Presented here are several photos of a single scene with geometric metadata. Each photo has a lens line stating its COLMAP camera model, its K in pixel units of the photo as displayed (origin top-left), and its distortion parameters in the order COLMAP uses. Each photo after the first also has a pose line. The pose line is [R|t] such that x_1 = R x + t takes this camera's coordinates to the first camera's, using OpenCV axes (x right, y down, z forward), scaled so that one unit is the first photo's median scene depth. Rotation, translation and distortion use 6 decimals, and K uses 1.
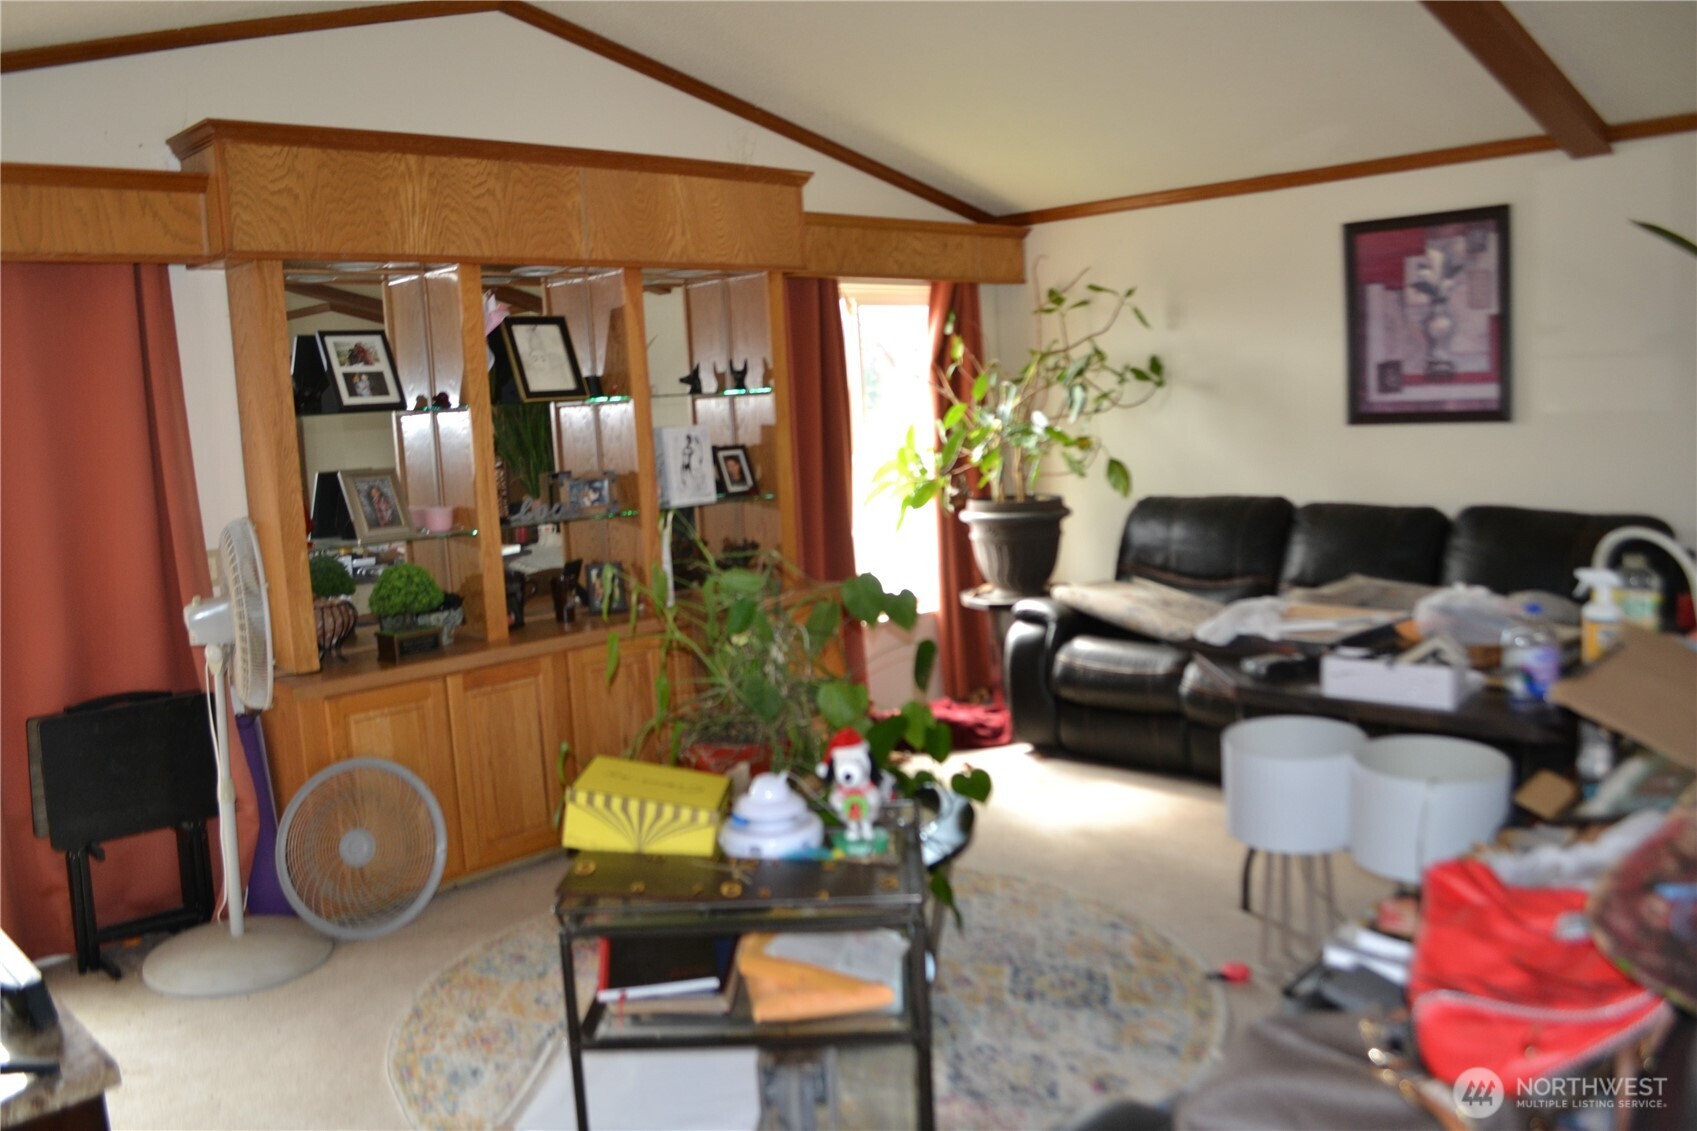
lens RADIAL K [[1383.8, 0, 839.6], [0, 1383.8, 564.8], [0, 0, 1]] dist [-0.086745, 0.017802]
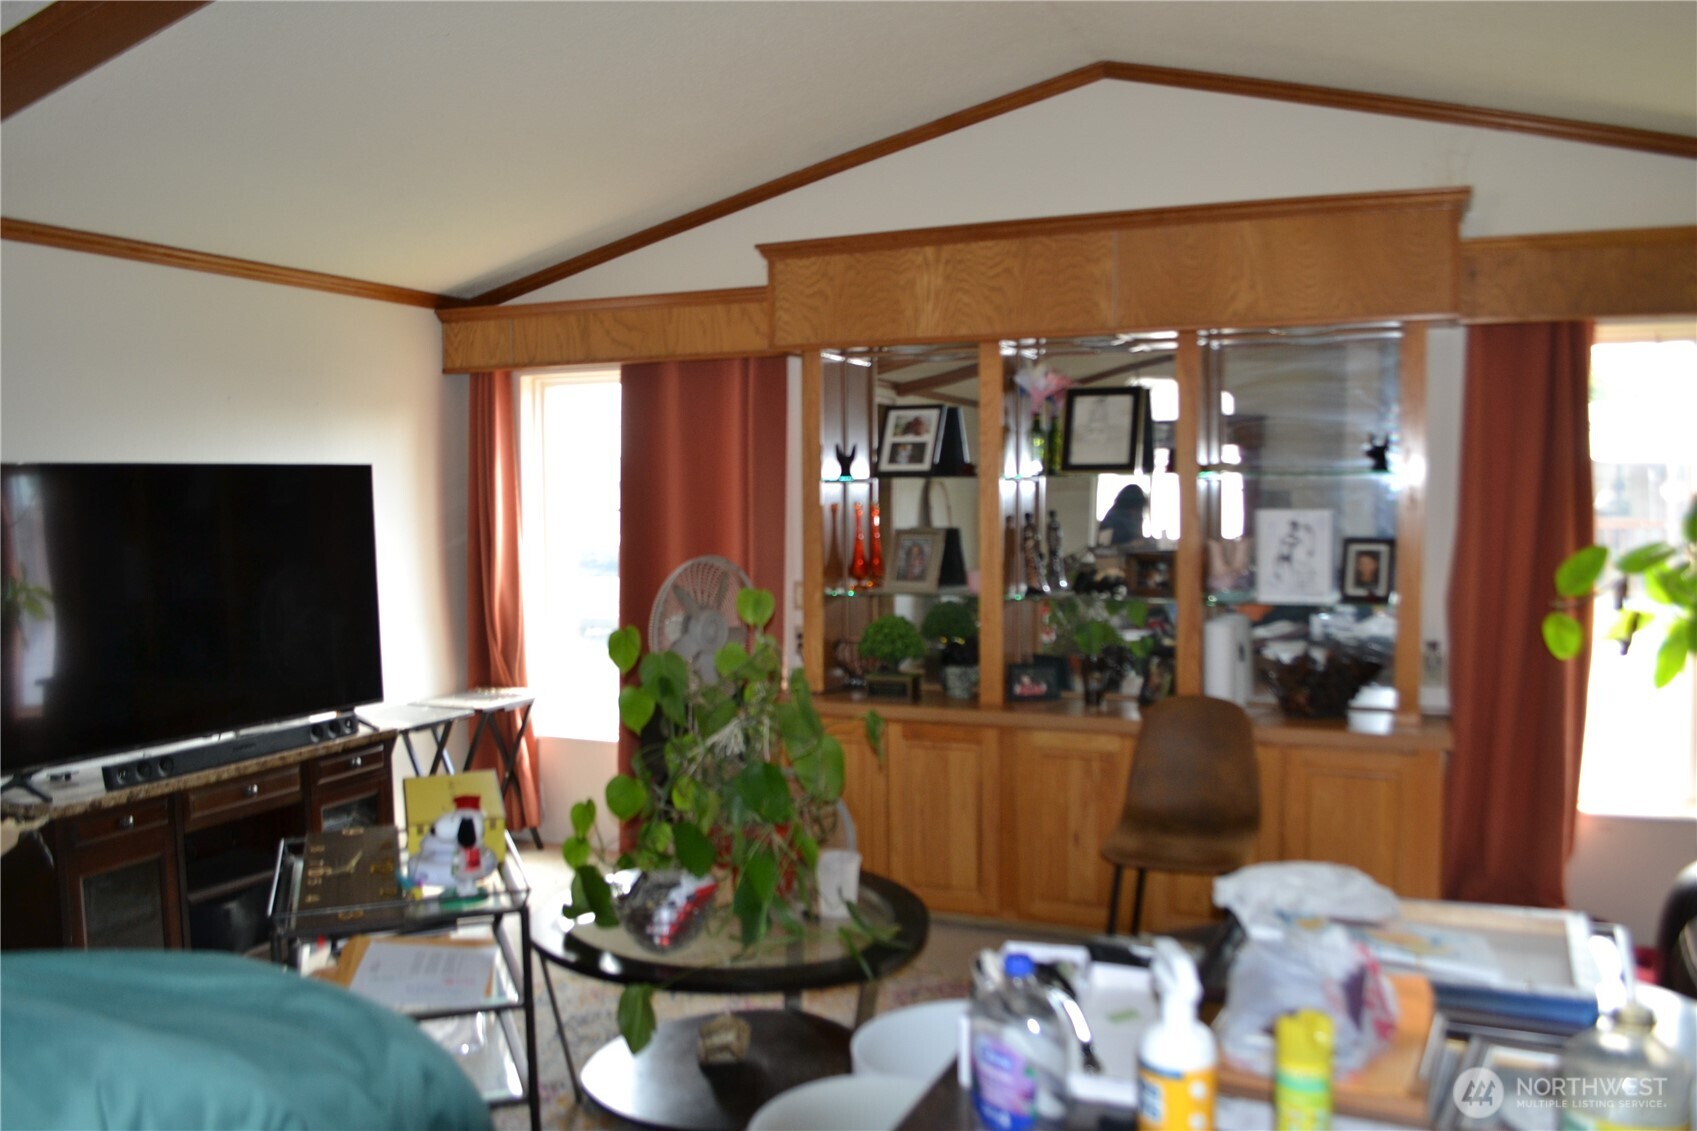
lens RADIAL K [[1383.8, 0, 846.1], [0, 1383.8, 562.5], [0, 0, 1]] dist [-0.086745, 0.017802]
pose [[0.368607, 0.104353, -0.923709, 0.685075], [-0.122686, 0.990448, 0.062935, -0.106404], [0.921454, 0.090128, 0.377889, 0.521983]]
